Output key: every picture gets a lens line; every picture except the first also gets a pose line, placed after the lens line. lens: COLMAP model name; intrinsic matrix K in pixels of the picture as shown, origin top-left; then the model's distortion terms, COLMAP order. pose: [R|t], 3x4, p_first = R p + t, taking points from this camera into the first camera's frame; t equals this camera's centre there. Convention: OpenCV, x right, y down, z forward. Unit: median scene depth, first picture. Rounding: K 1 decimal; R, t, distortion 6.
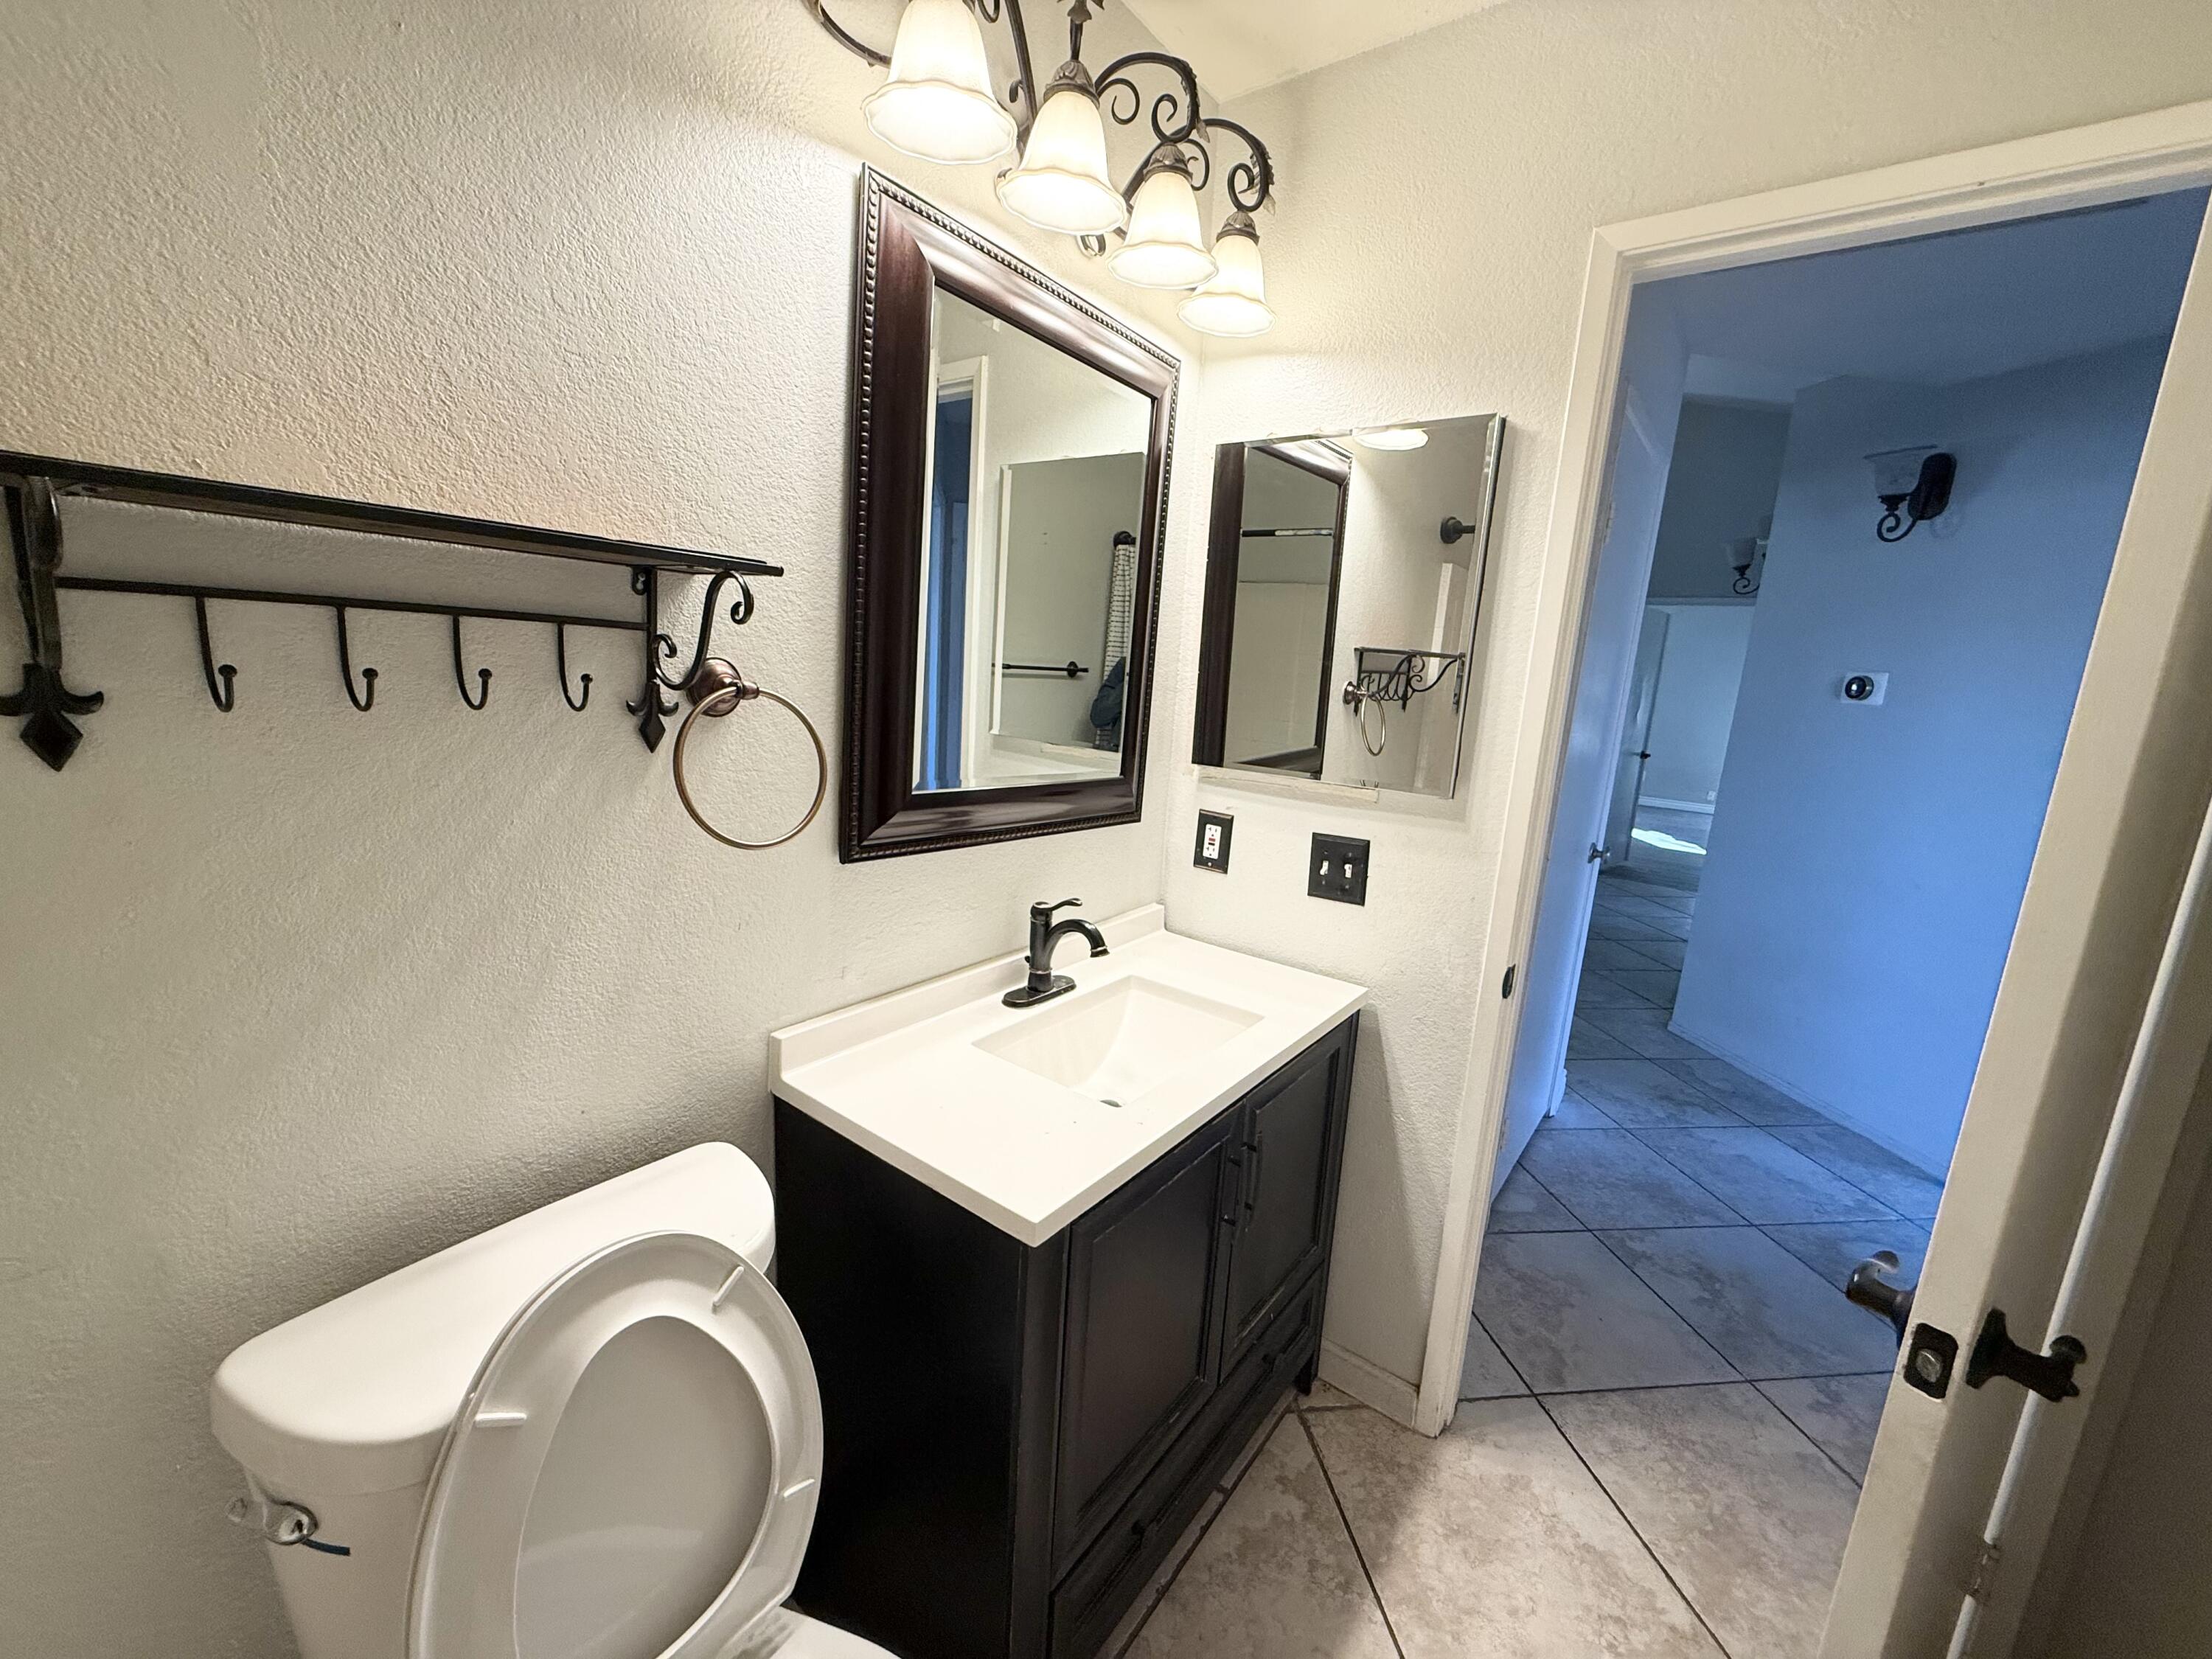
lens RADIAL K [[878.7, 0, 1106.0], [0, 878.7, 827.2], [0, 0, 1]] dist [-0.000417, 0.000092]
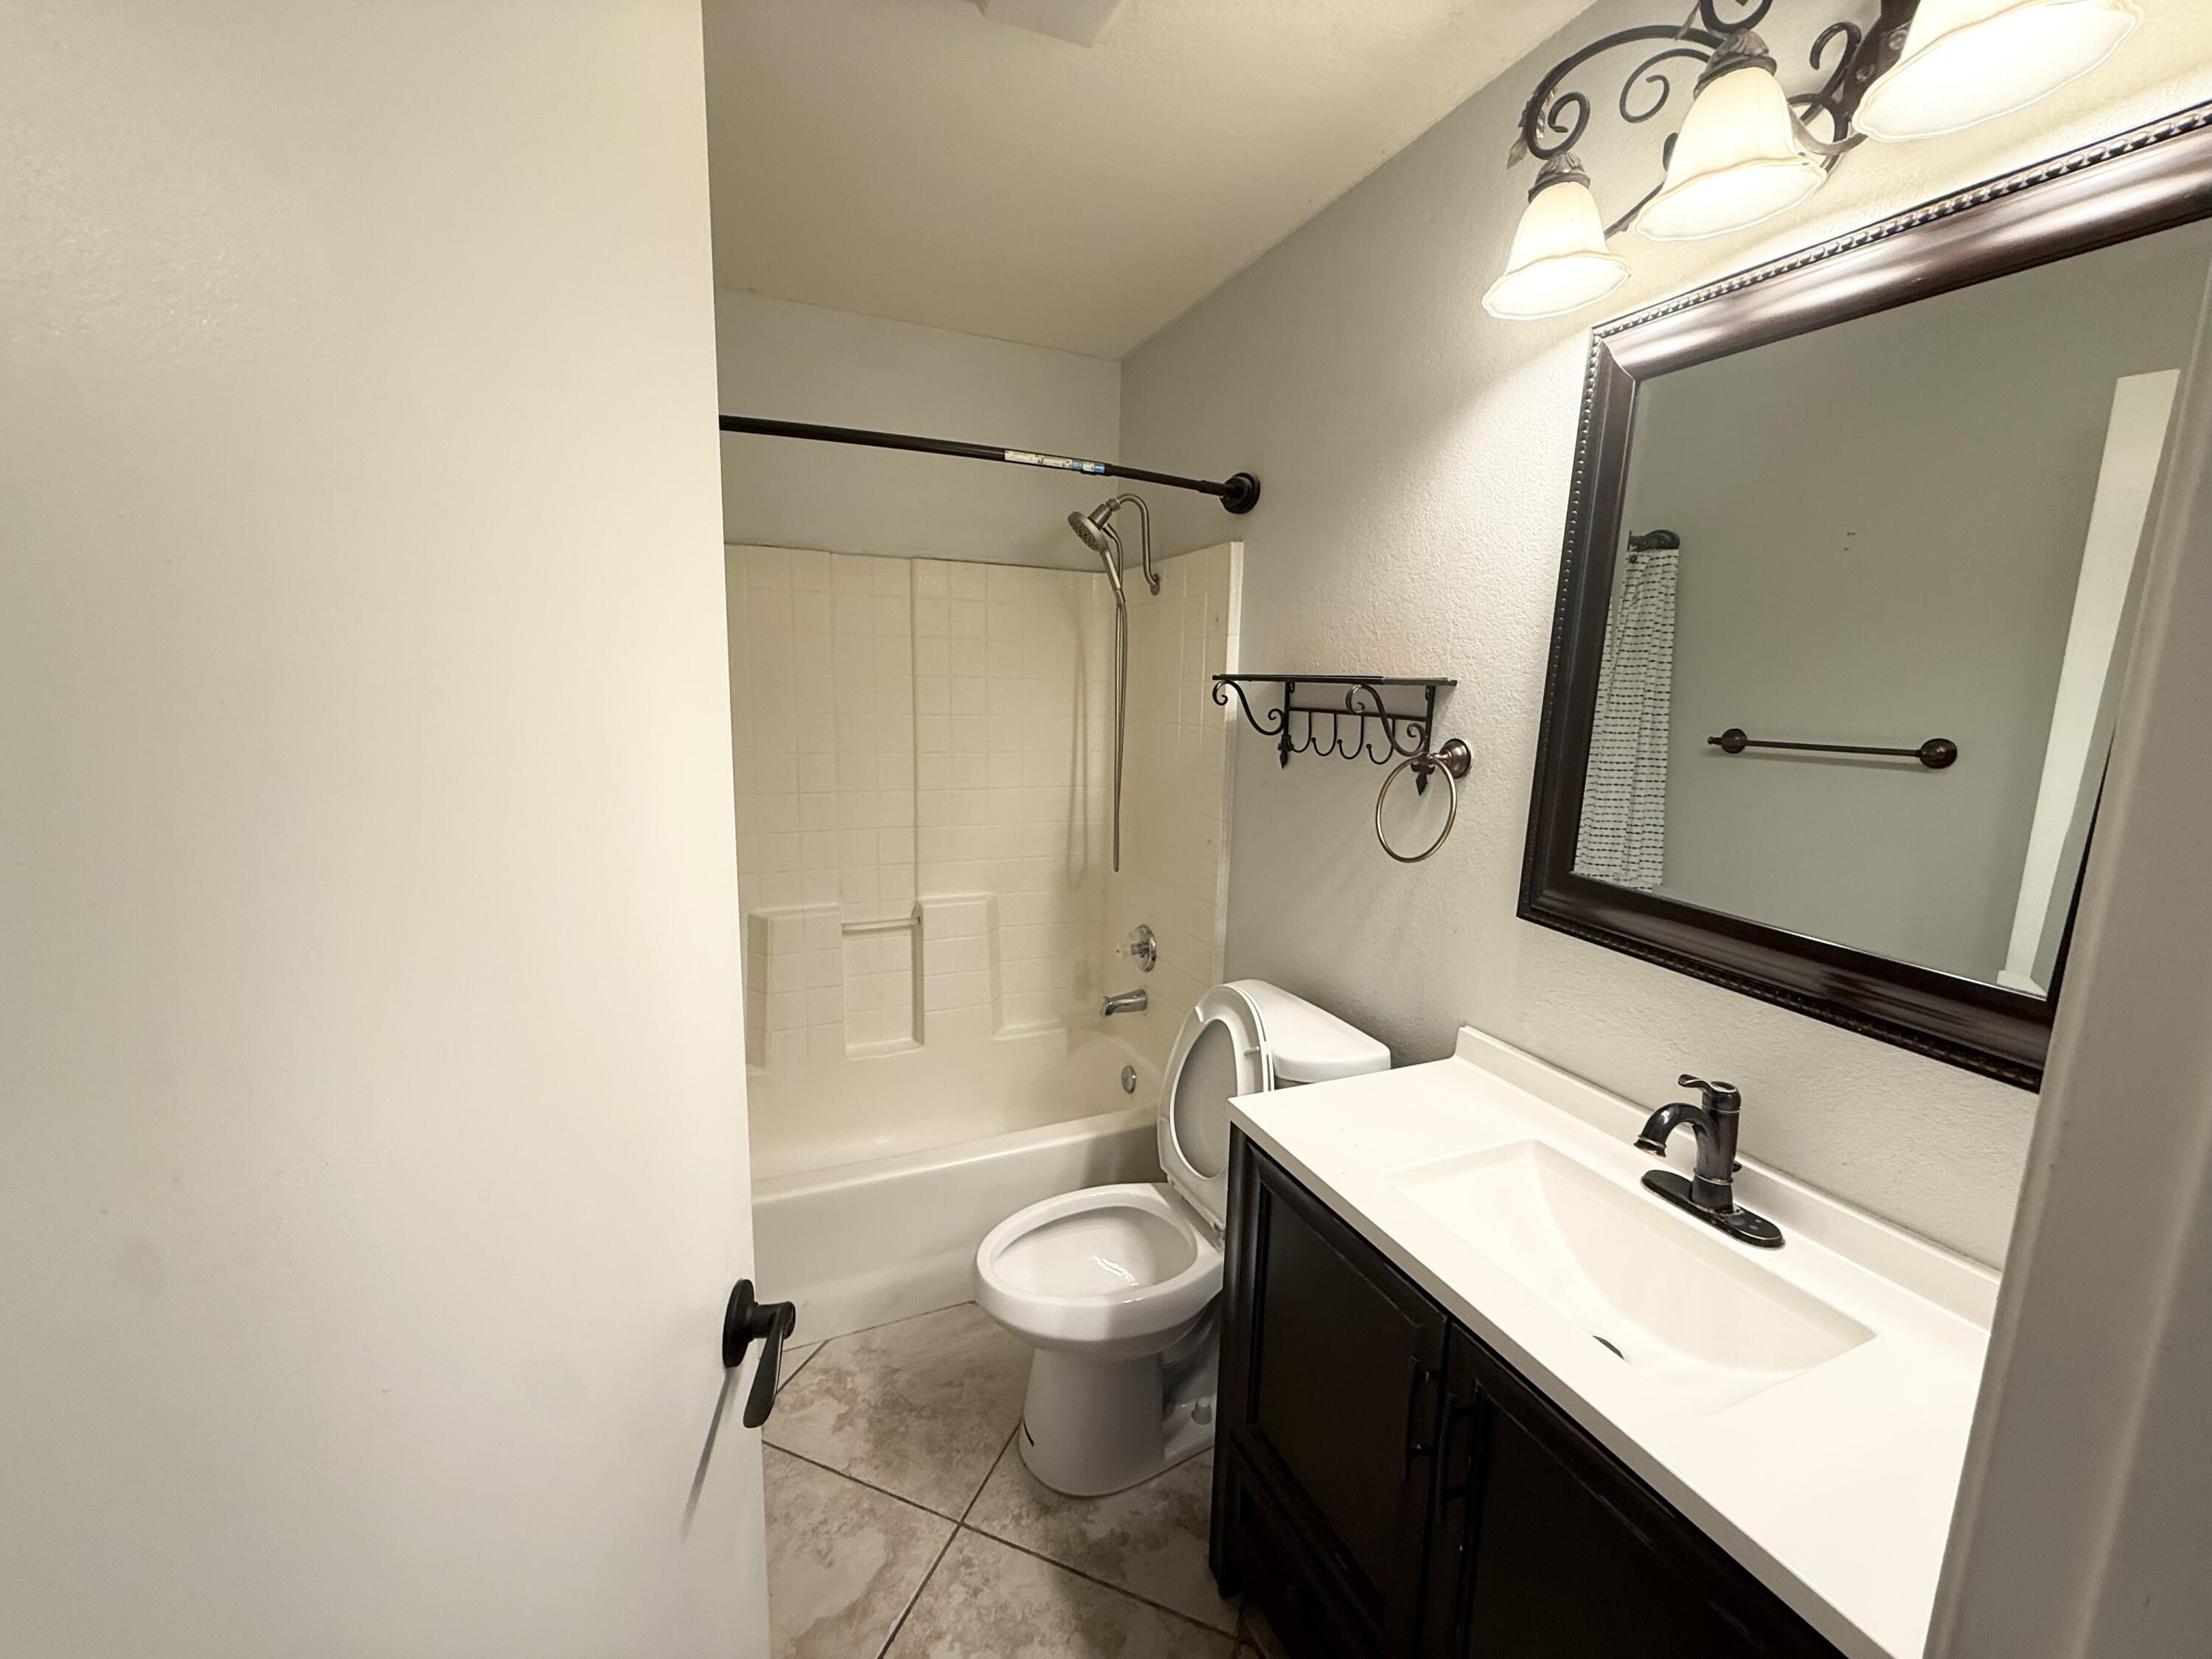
lens RADIAL K [[878.7, 0, 1106.0], [0, 878.7, 827.2], [0, 0, 1]] dist [-0.000417, 0.000092]
pose [[-0.510043, 0.042461, -0.859100, 1.032351], [-0.220095, 0.959087, 0.178072, -0.162575], [0.831513, 0.279908, -0.479830, 1.173681]]
